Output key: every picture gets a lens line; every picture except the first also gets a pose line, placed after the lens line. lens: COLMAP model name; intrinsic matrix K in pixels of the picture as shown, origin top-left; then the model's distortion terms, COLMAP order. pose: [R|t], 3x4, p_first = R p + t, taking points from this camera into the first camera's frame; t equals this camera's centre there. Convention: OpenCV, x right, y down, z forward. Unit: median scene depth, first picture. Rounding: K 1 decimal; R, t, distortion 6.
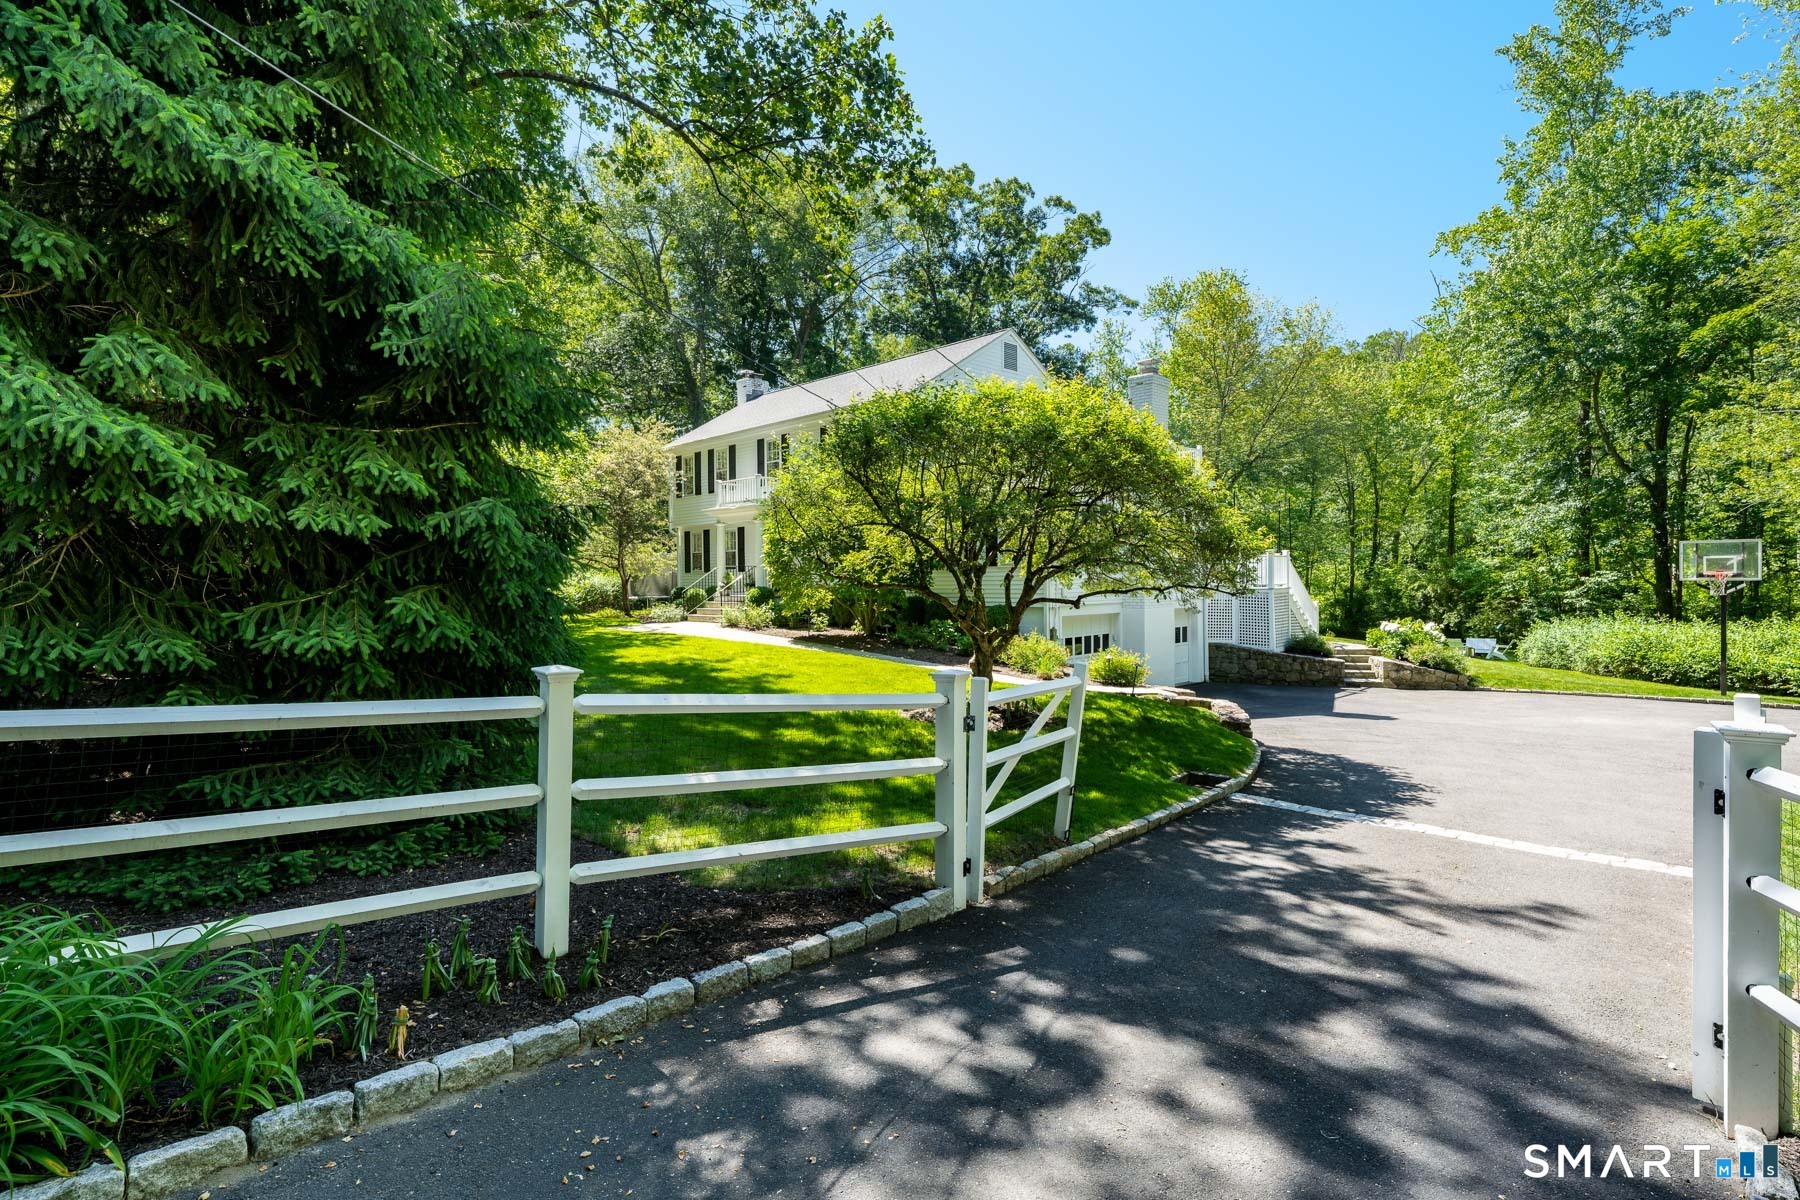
lens RADIAL K [[890.8, 0, 897.7], [0, 890.8, 592.4], [0, 0, 1]] dist [-0.000860, -0.000123]
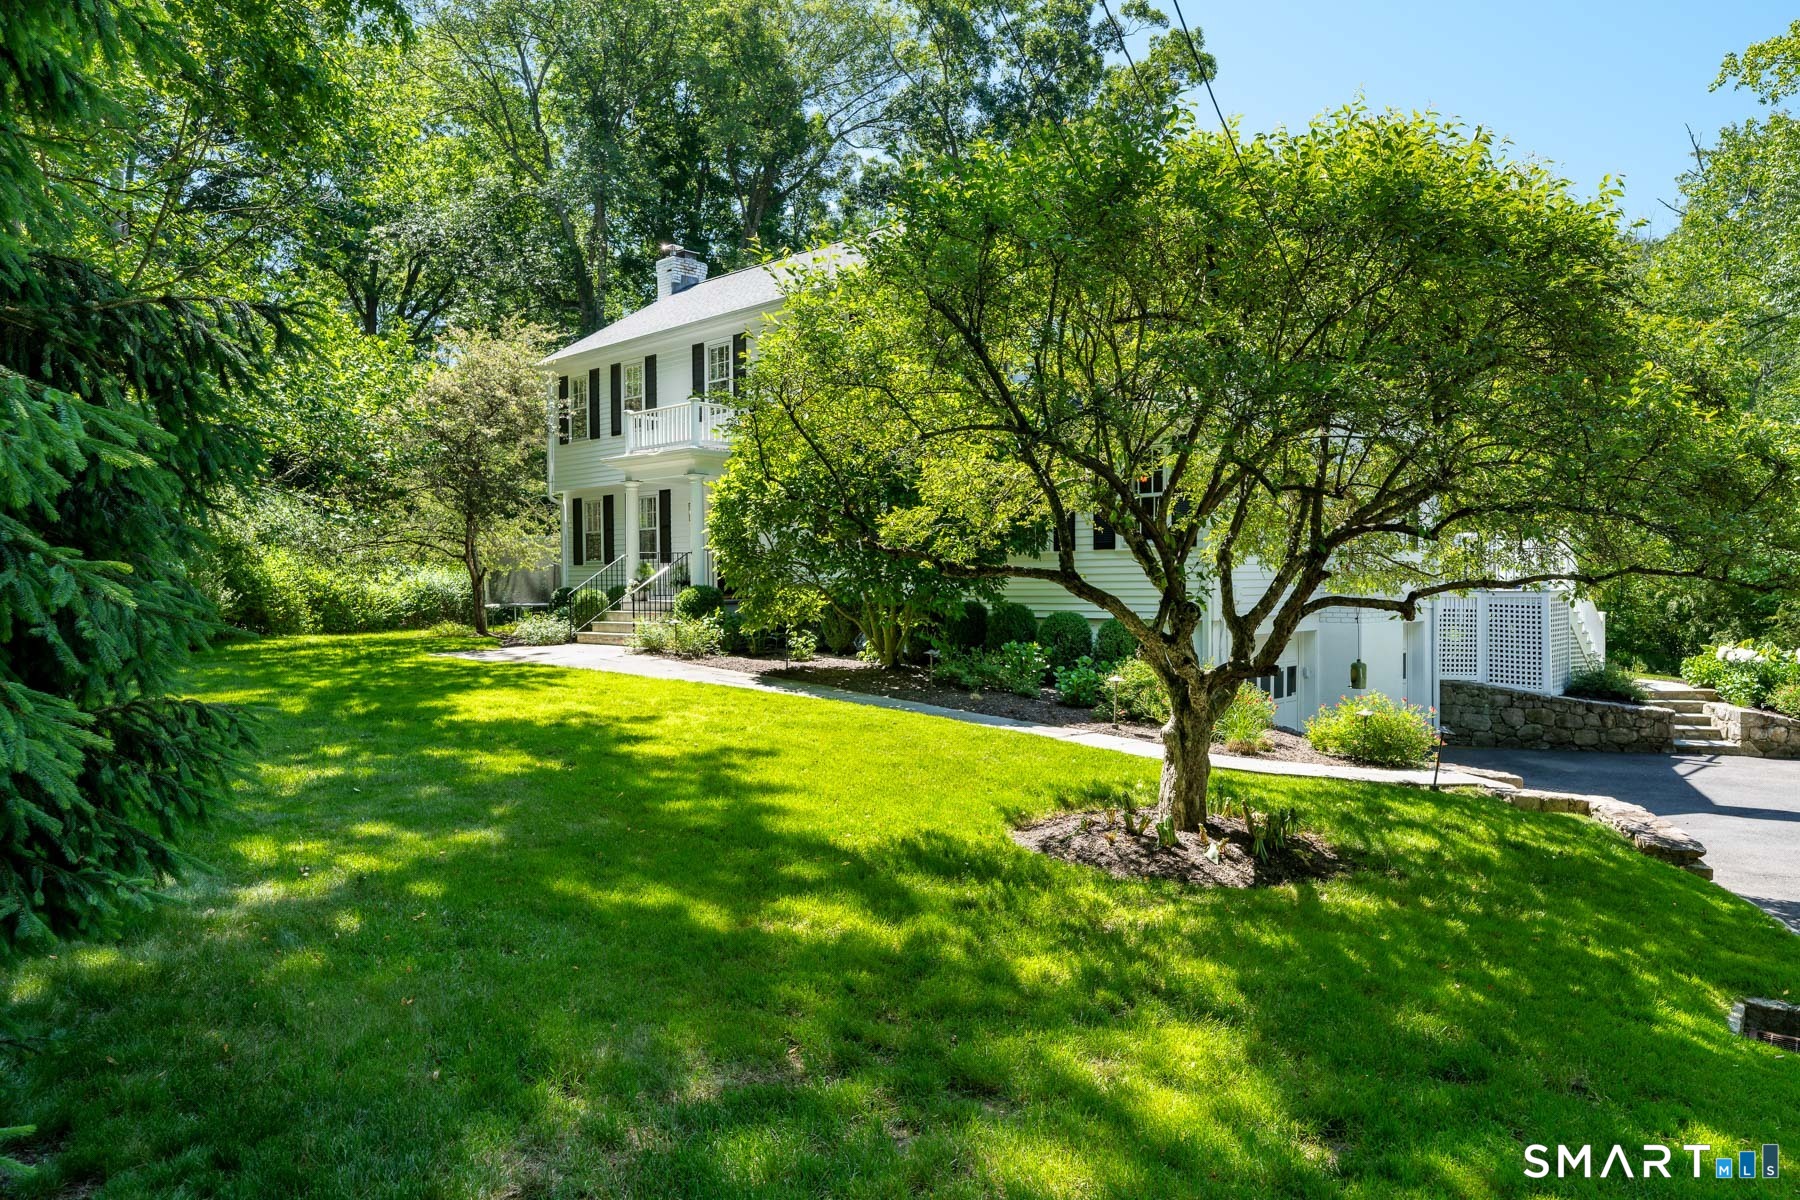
lens RADIAL K [[1235.5, 0, 902.1], [0, 1235.5, 609.0], [0, 0, 1]] dist [-0.001259, 0.000775]
pose [[0.999738, 0.002114, 0.022774, -0.031190], [-0.002238, 0.999983, 0.005425, 0.003687], [-0.022762, -0.005474, 0.999726, 0.142584]]
